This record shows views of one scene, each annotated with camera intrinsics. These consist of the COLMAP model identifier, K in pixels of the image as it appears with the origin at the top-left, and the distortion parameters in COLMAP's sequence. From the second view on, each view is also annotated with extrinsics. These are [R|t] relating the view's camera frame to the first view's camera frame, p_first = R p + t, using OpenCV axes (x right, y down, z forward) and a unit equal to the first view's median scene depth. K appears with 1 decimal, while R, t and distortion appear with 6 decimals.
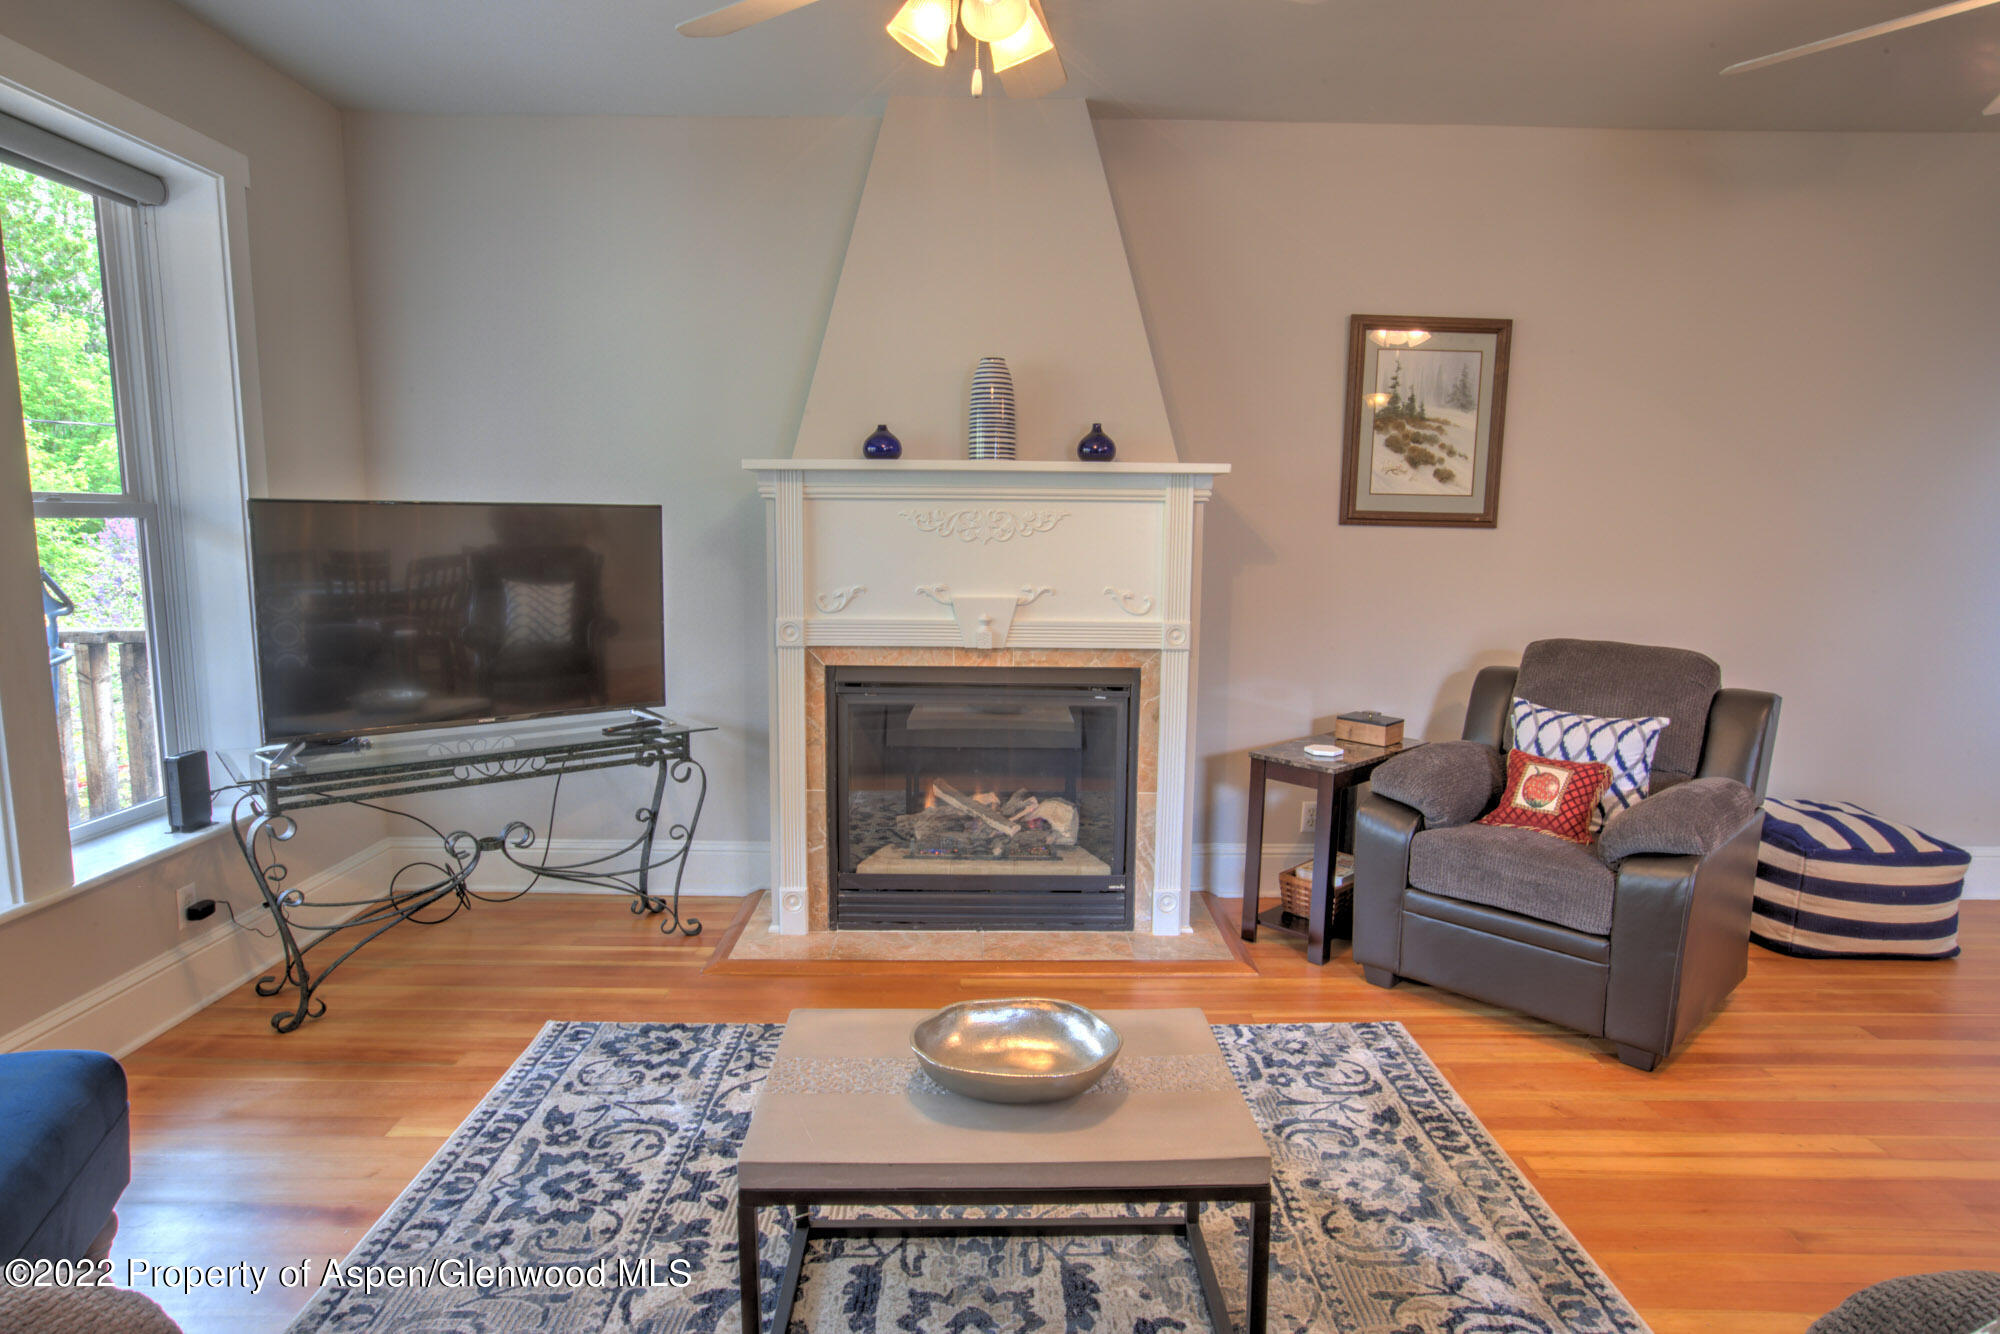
lens RADIAL K [[1164.2, 0, 967.9], [0, 1164.2, 698.7], [0, 0, 1]] dist [-0.002660, 0.000038]
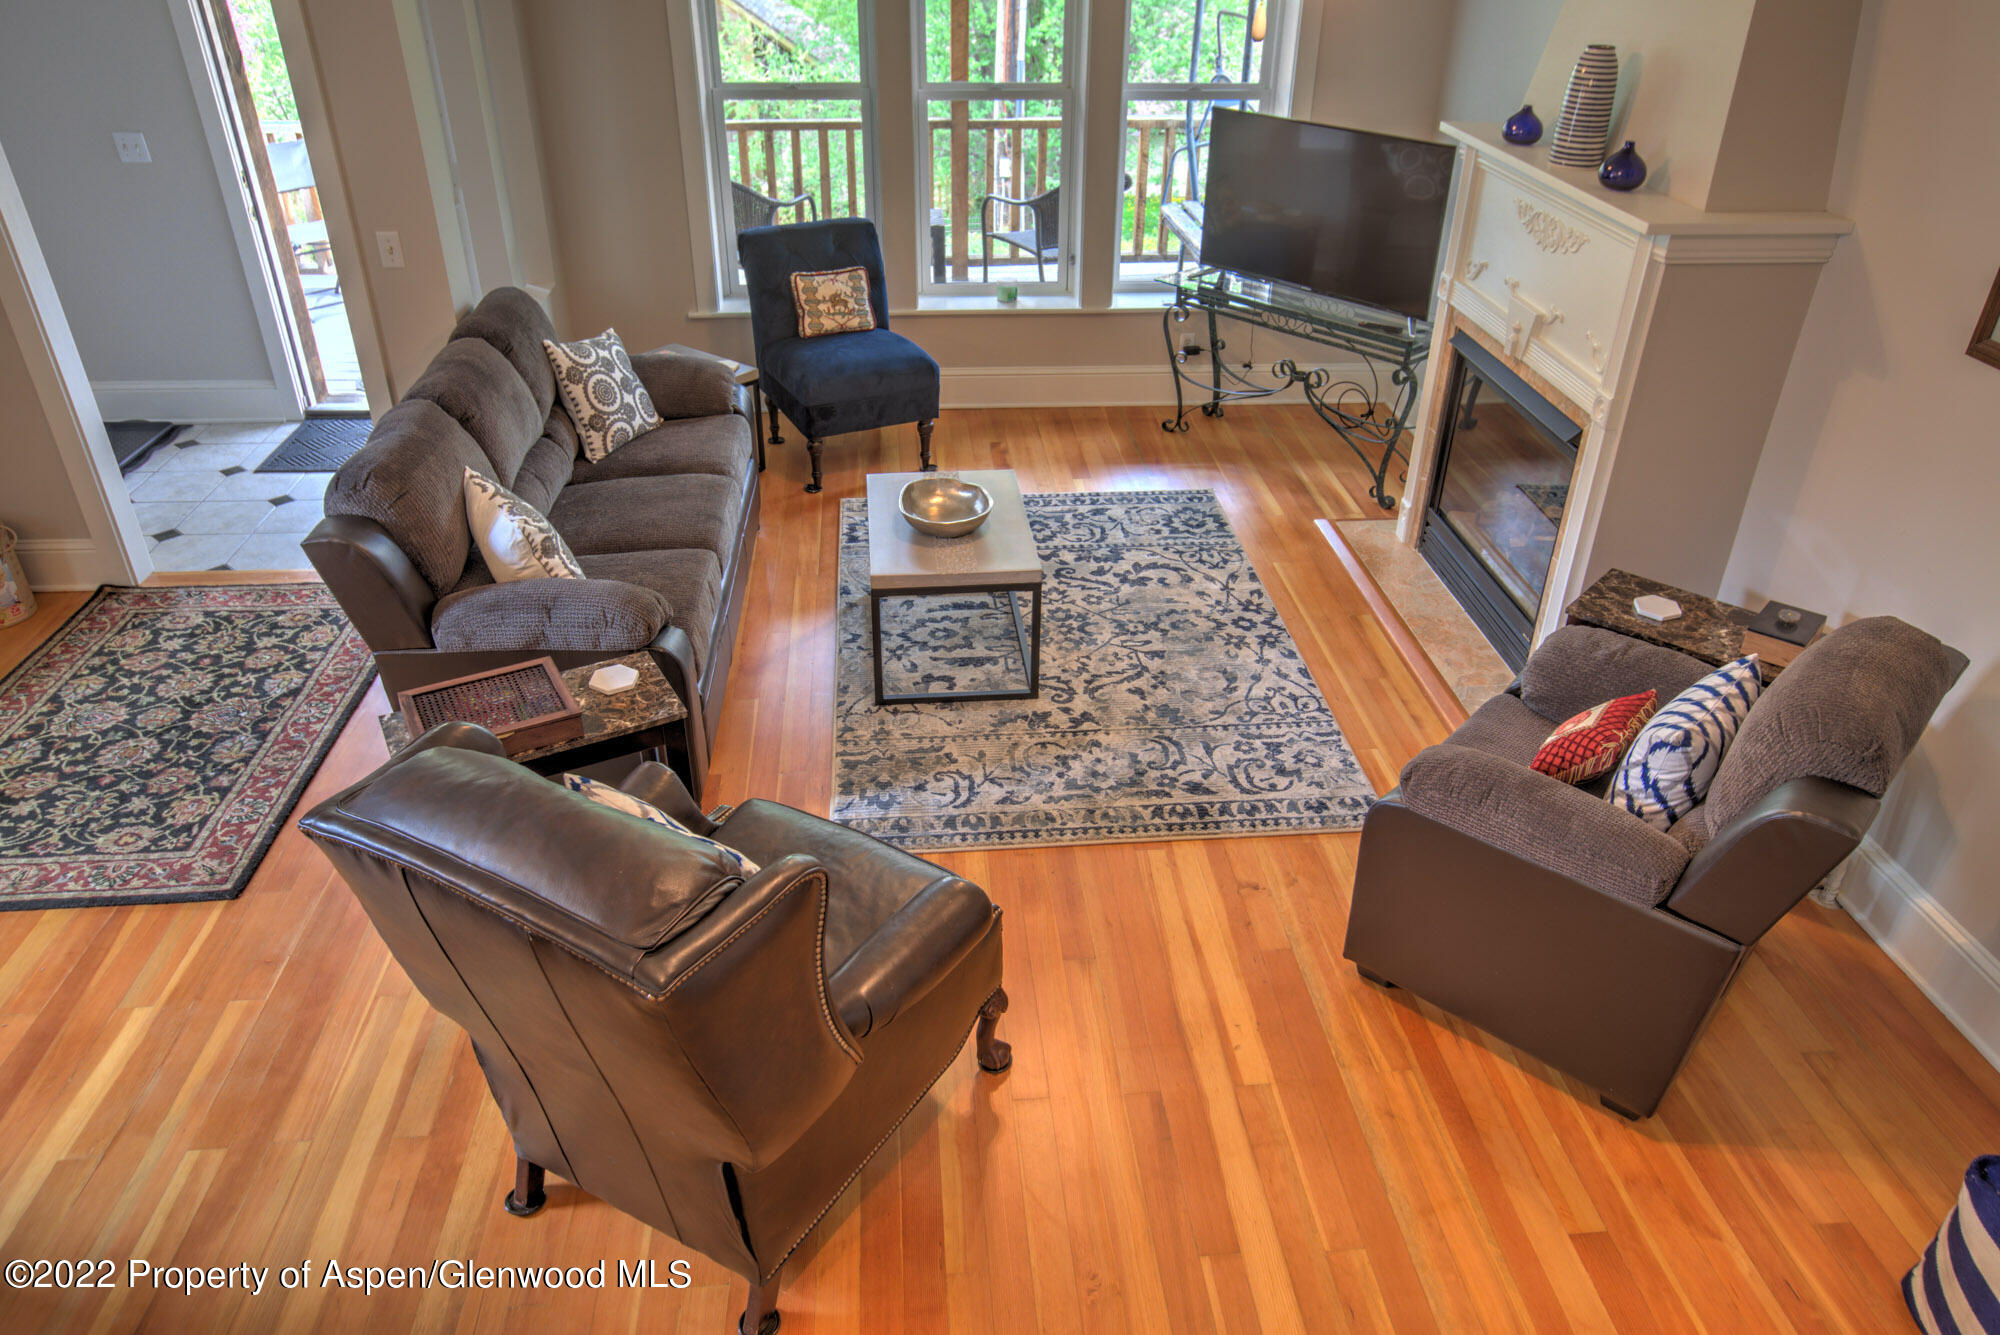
lens RADIAL K [[1351.0, 0, 1000.0], [0, 1351.0, 667.5], [0, 0, 1]] dist [-0.000655, -0.001060]
pose [[0.065230, 0.510342, -0.857494, 1.467638], [-0.151701, 0.854408, 0.496965, -0.423726], [0.986272, 0.097665, 0.133152, 0.562105]]
